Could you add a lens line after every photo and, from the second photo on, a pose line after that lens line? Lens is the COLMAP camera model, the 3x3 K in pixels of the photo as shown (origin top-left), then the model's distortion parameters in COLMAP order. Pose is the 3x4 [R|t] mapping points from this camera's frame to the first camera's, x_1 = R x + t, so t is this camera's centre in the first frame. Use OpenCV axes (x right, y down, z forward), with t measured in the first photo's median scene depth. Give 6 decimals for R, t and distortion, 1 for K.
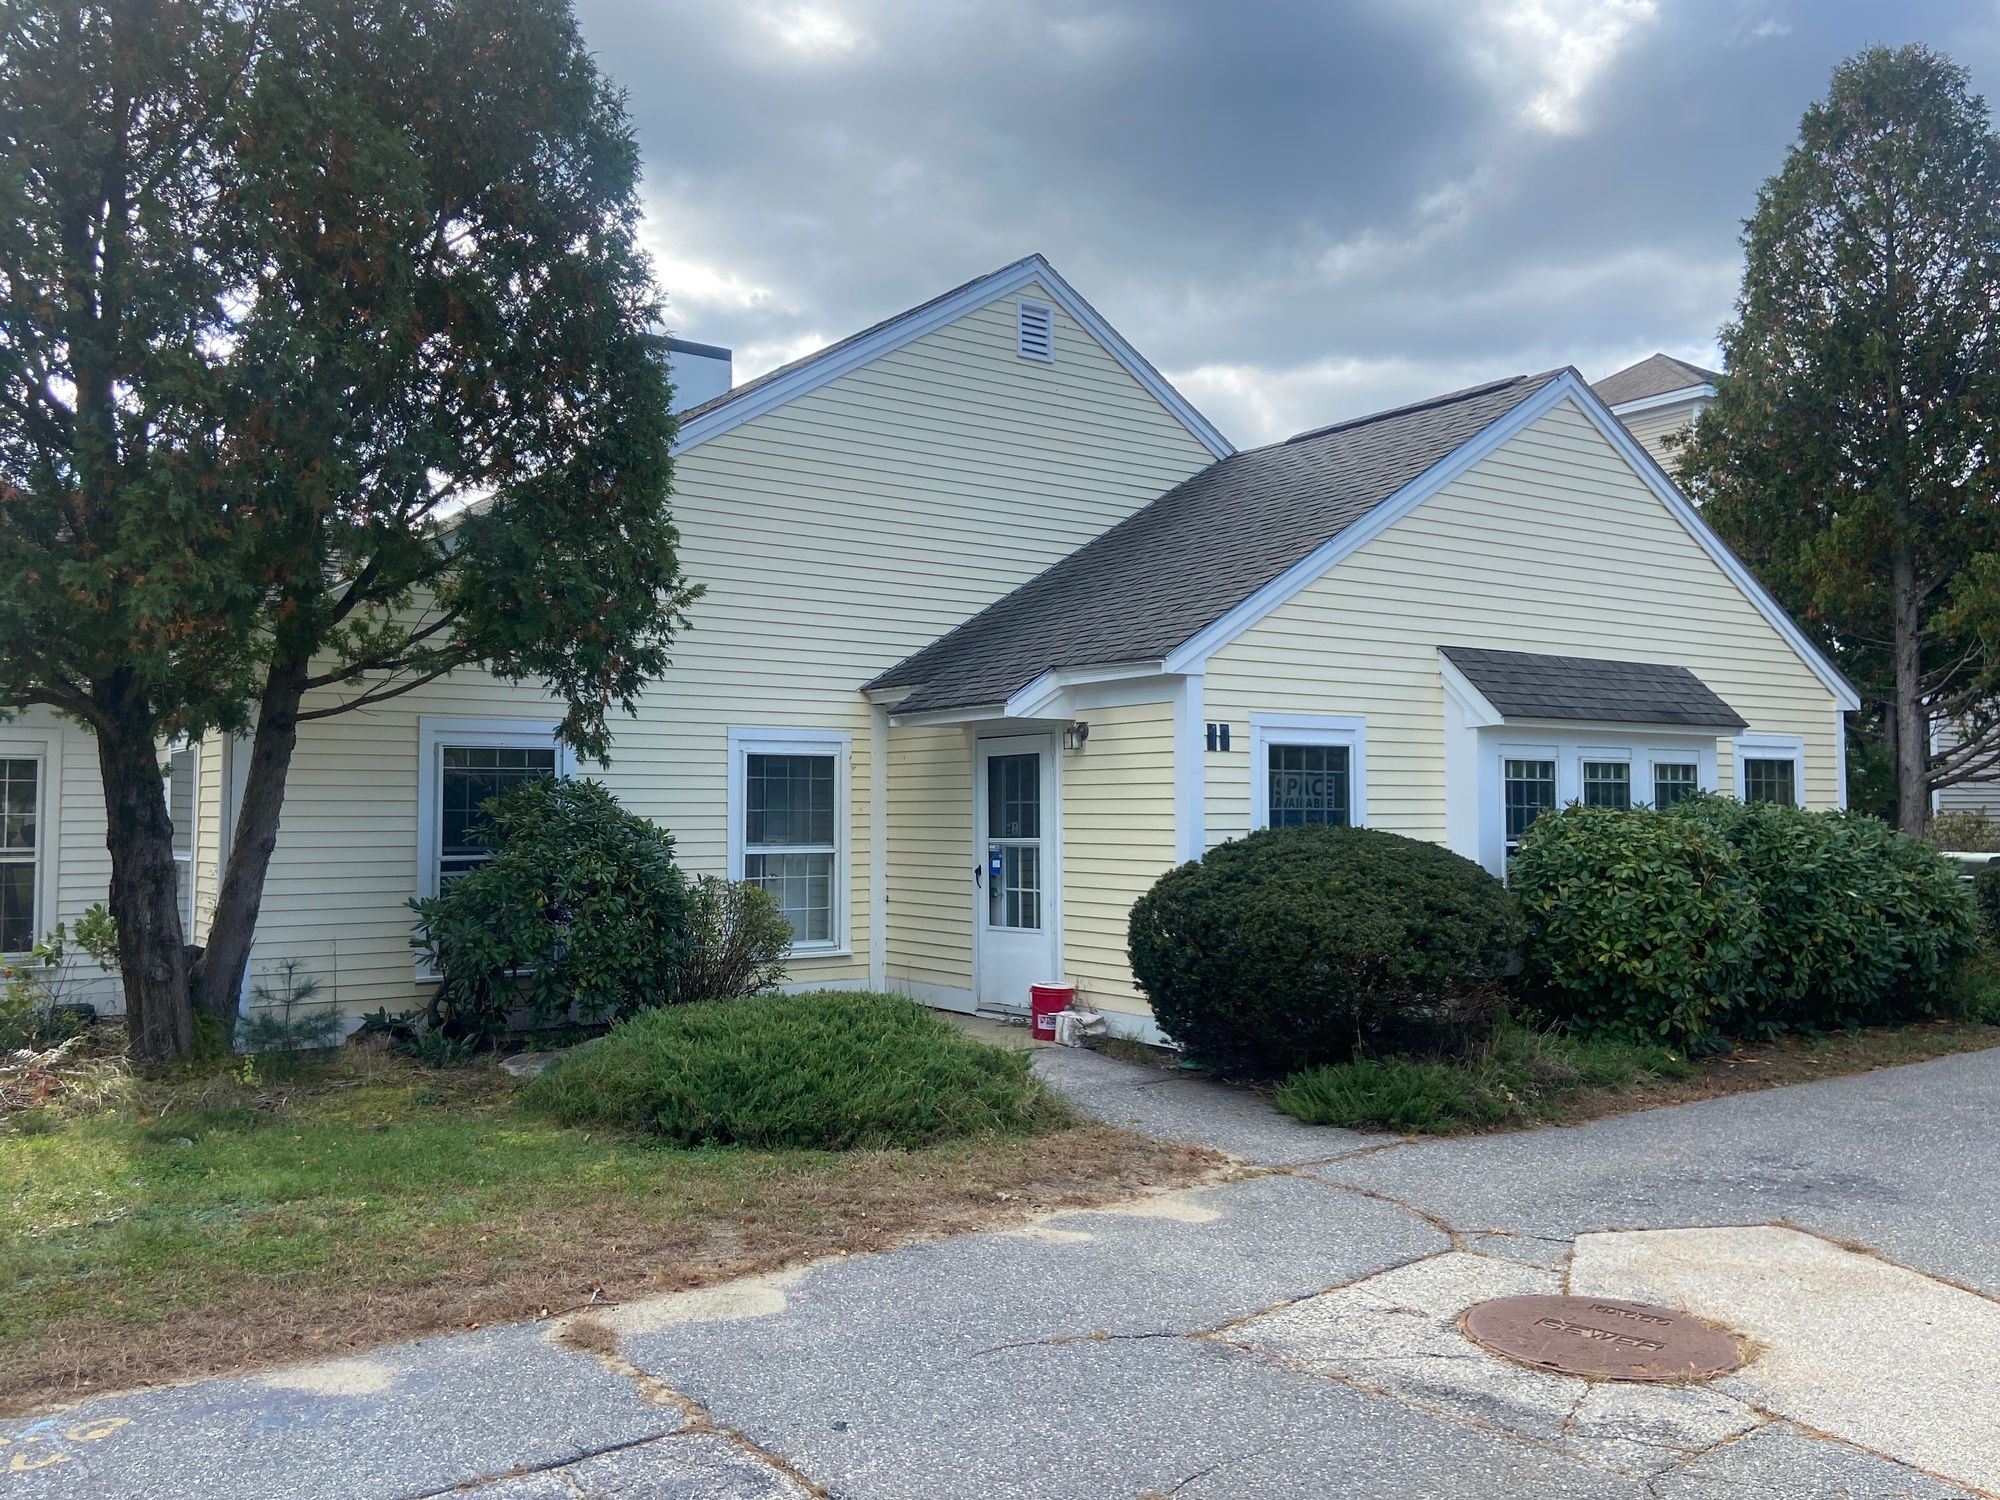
lens RADIAL K [[1661.8, 0, 1000.0], [0, 1661.8, 750.0], [0, 0, 1]] dist [0.104146, -0.000194]
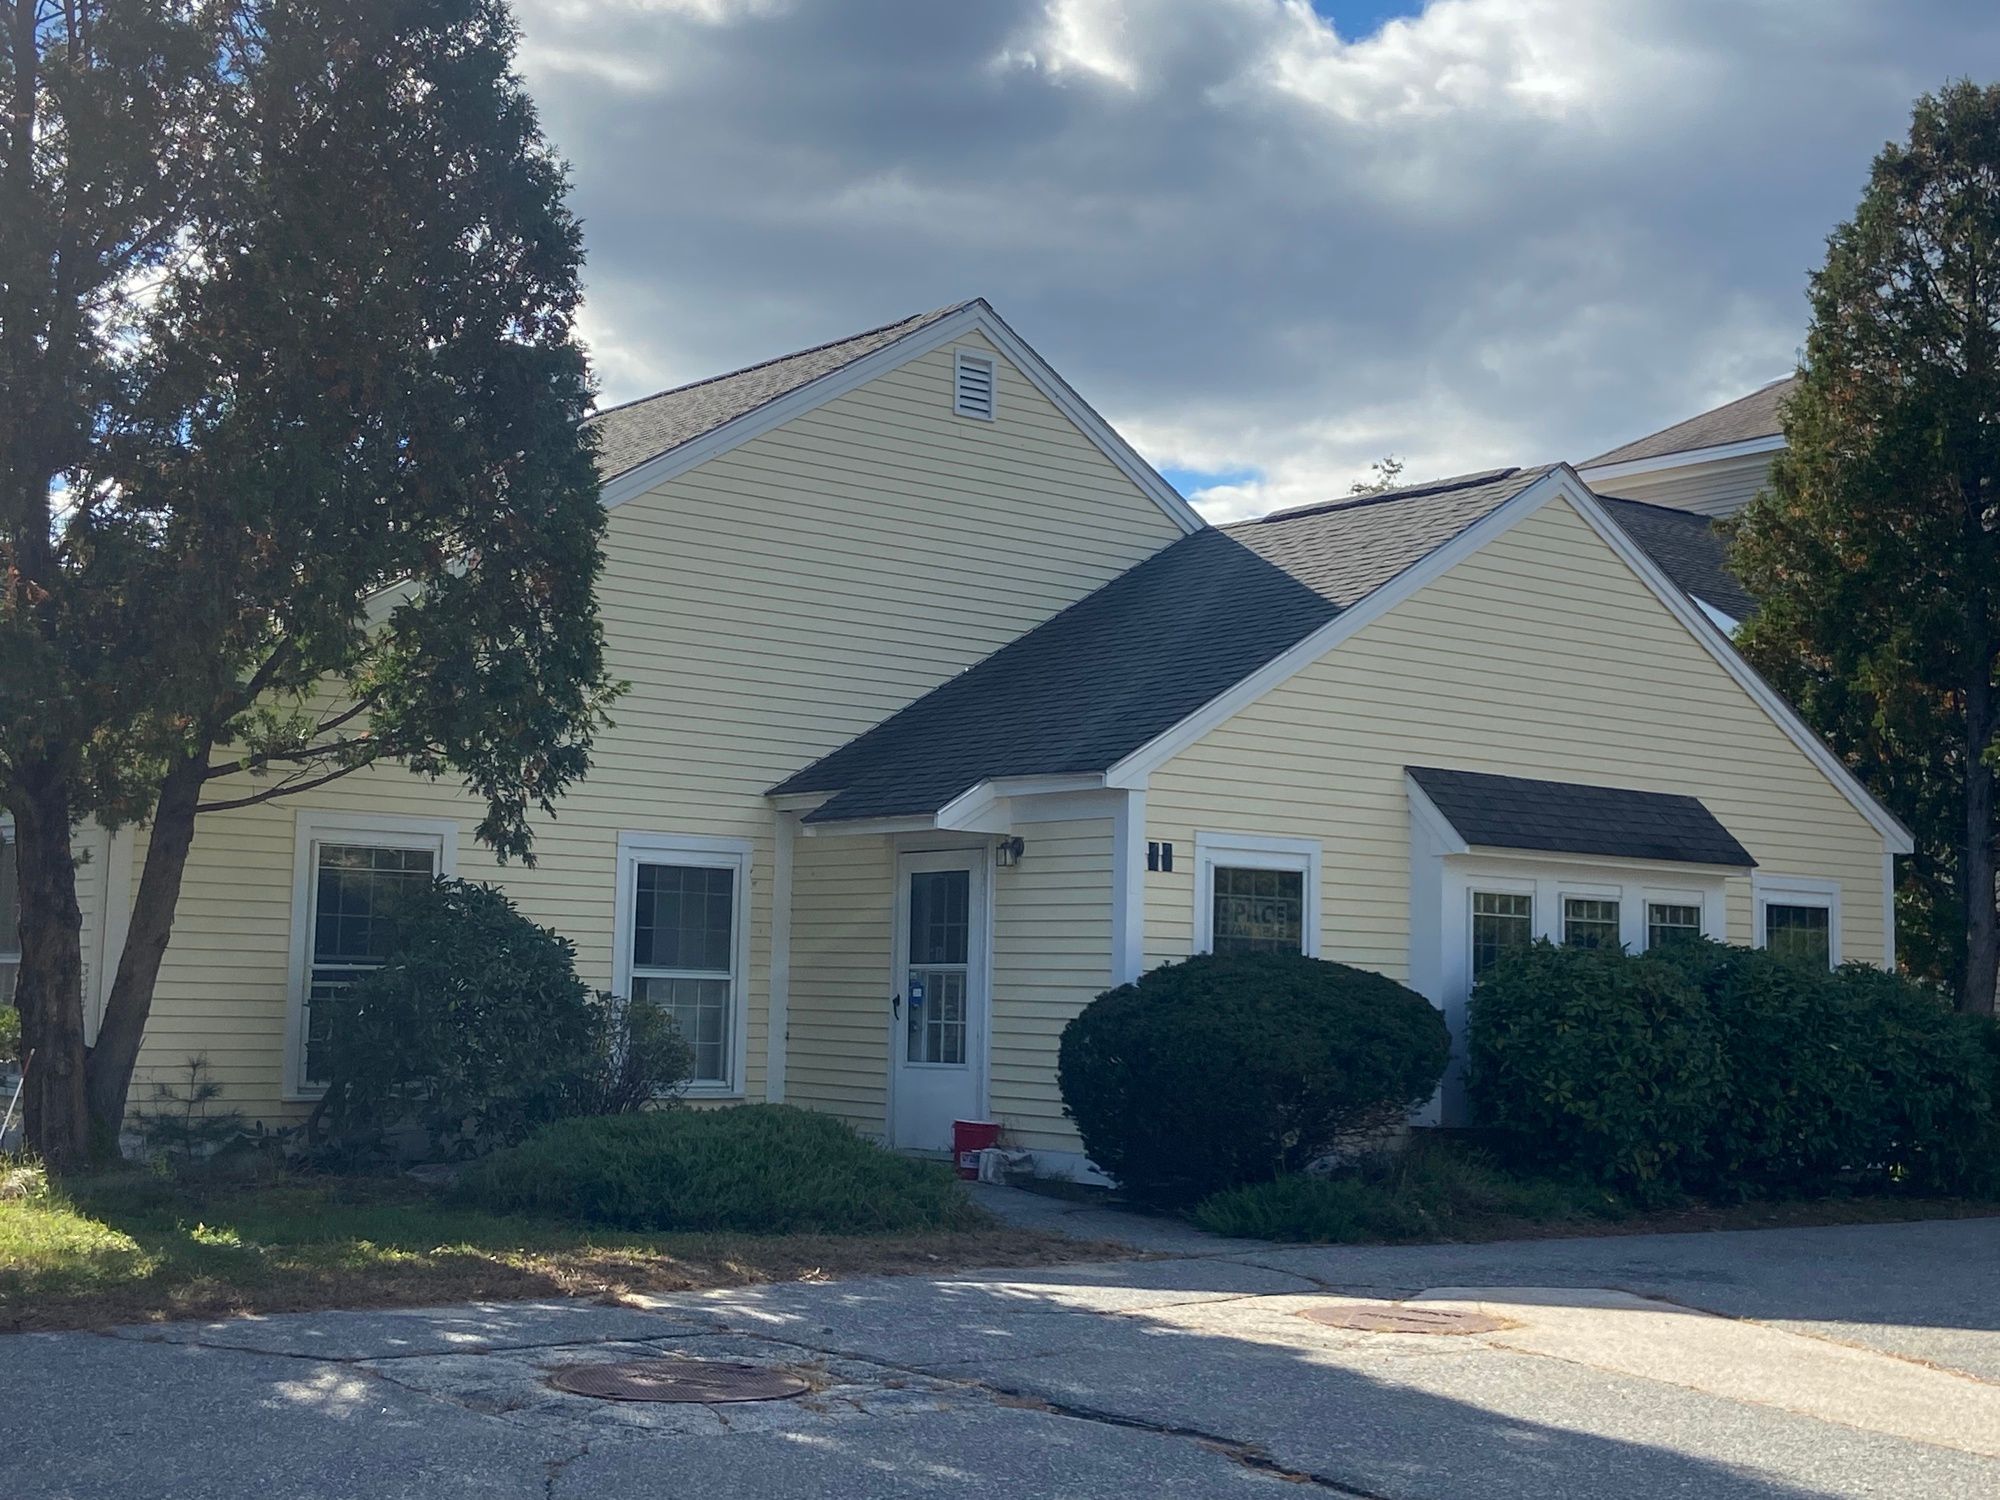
lens RADIAL K [[2663.7, 0, 1000.0], [0, 2663.7, 750.0], [0, 0, 1]] dist [0.038773, 0.005083]
pose [[0.998642, 0.030689, 0.042092, -0.025190], [-0.028436, 0.998183, -0.053116, 0.014464], [-0.043645, 0.051847, 0.997701, -0.502635]]
